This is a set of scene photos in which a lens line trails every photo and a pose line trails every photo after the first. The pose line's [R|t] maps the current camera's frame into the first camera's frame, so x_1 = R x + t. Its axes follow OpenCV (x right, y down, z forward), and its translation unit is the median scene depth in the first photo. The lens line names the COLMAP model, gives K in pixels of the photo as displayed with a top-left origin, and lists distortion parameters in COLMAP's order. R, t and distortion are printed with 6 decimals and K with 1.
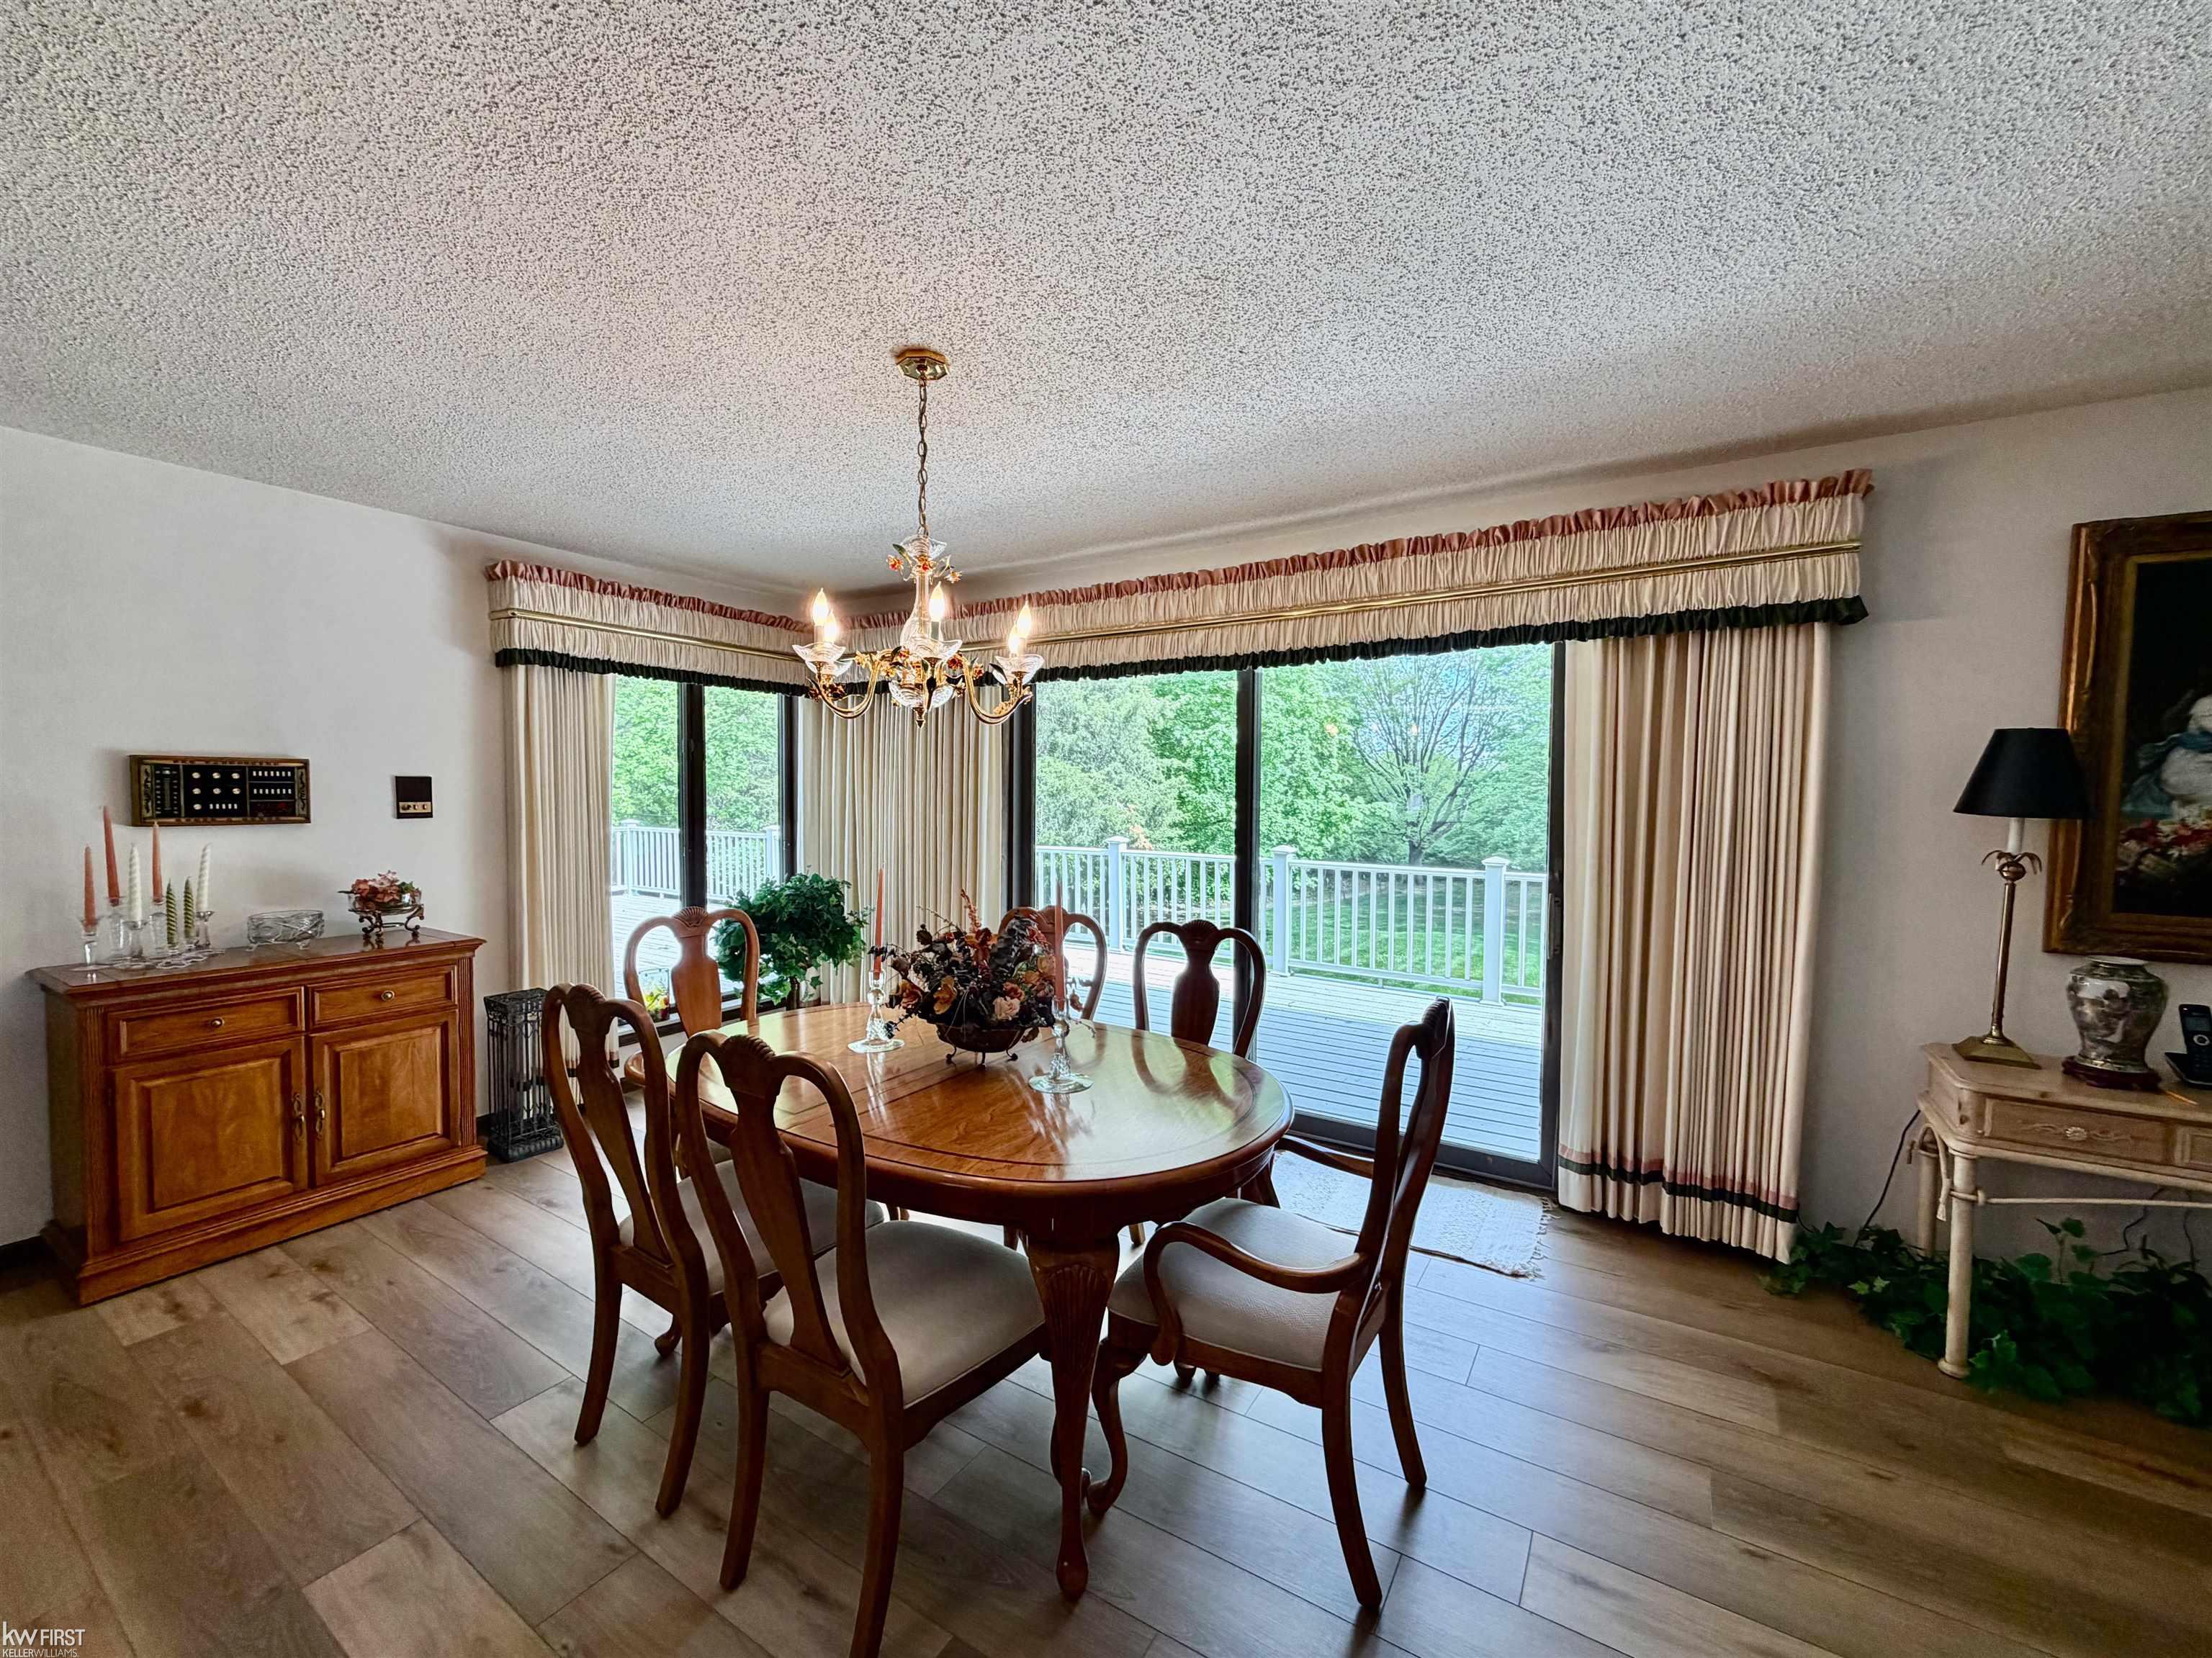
lens RADIAL K [[889.4, 0, 1106.9], [0, 889.4, 832.9], [0, 0, 1]] dist [0.000834, -0.000017]
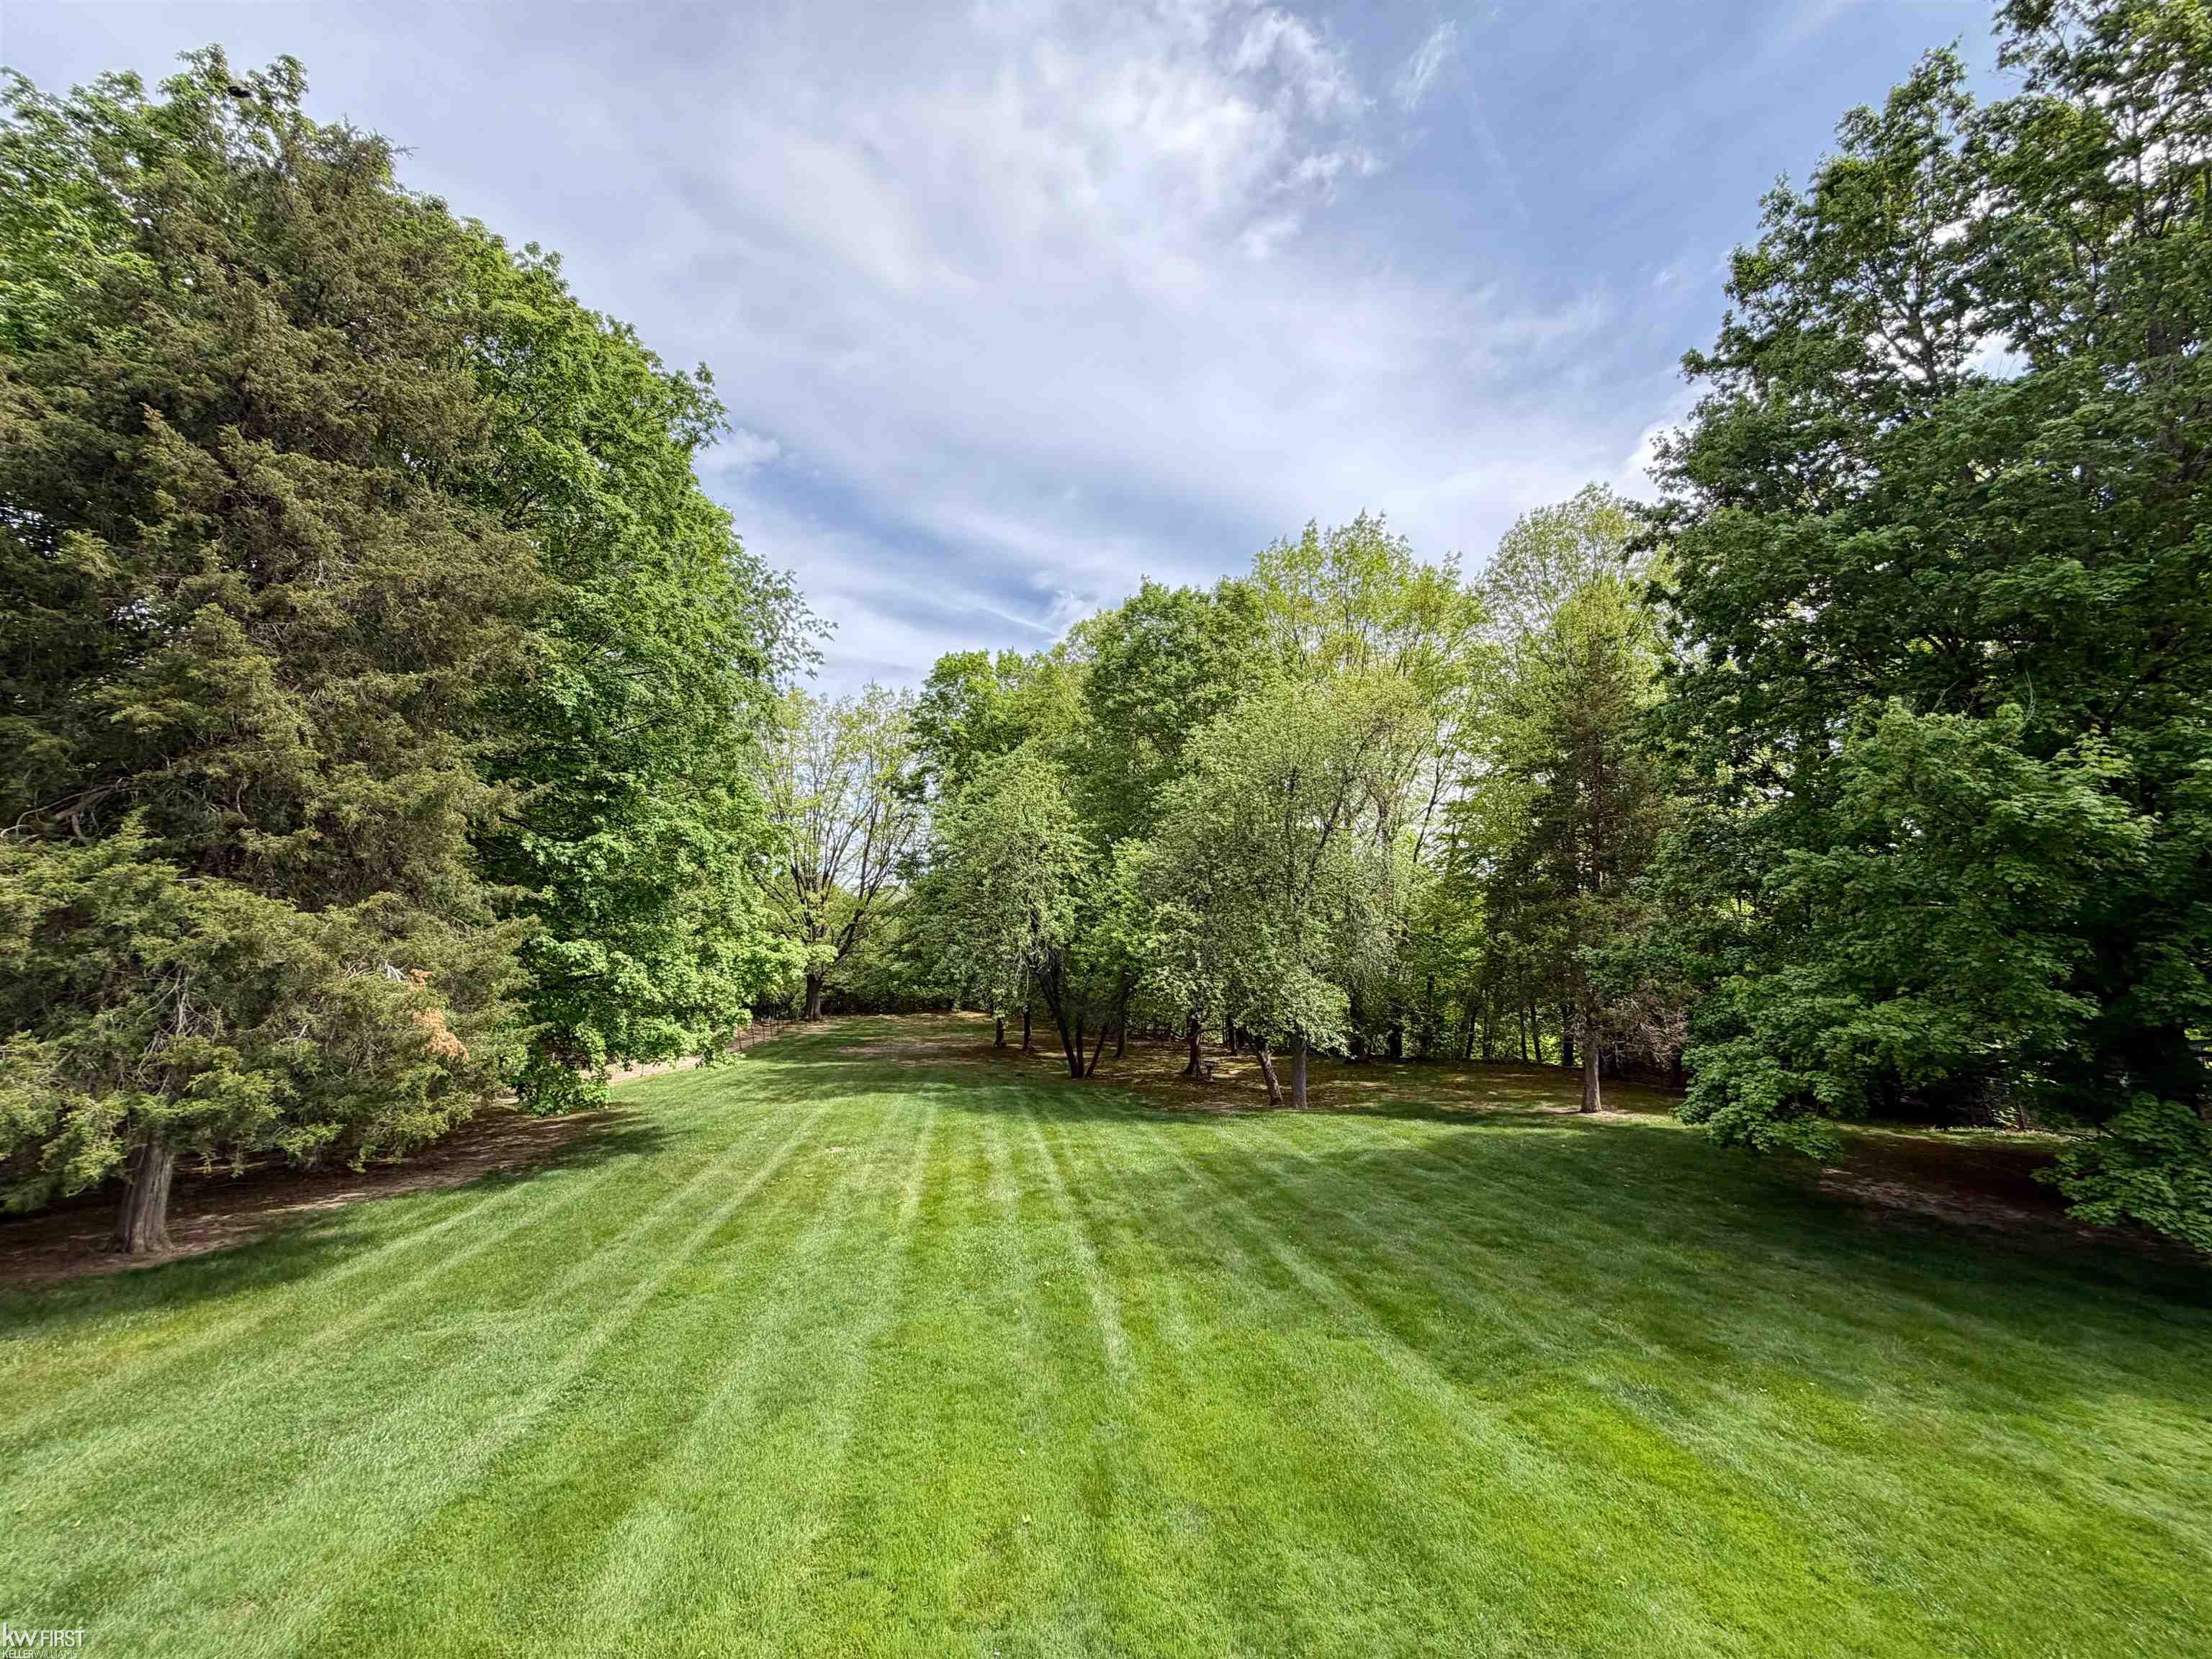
lens RADIAL K [[889.5, 0, 1108.4], [0, 889.5, 818.0], [0, 0, 1]] dist [0.000834, -0.000017]
pose [[0.783925, 0.060541, 0.617896, 0.013063], [0.038750, 0.988523, -0.146017, -0.023823], [-0.619645, 0.138410, 0.772582, 0.266563]]
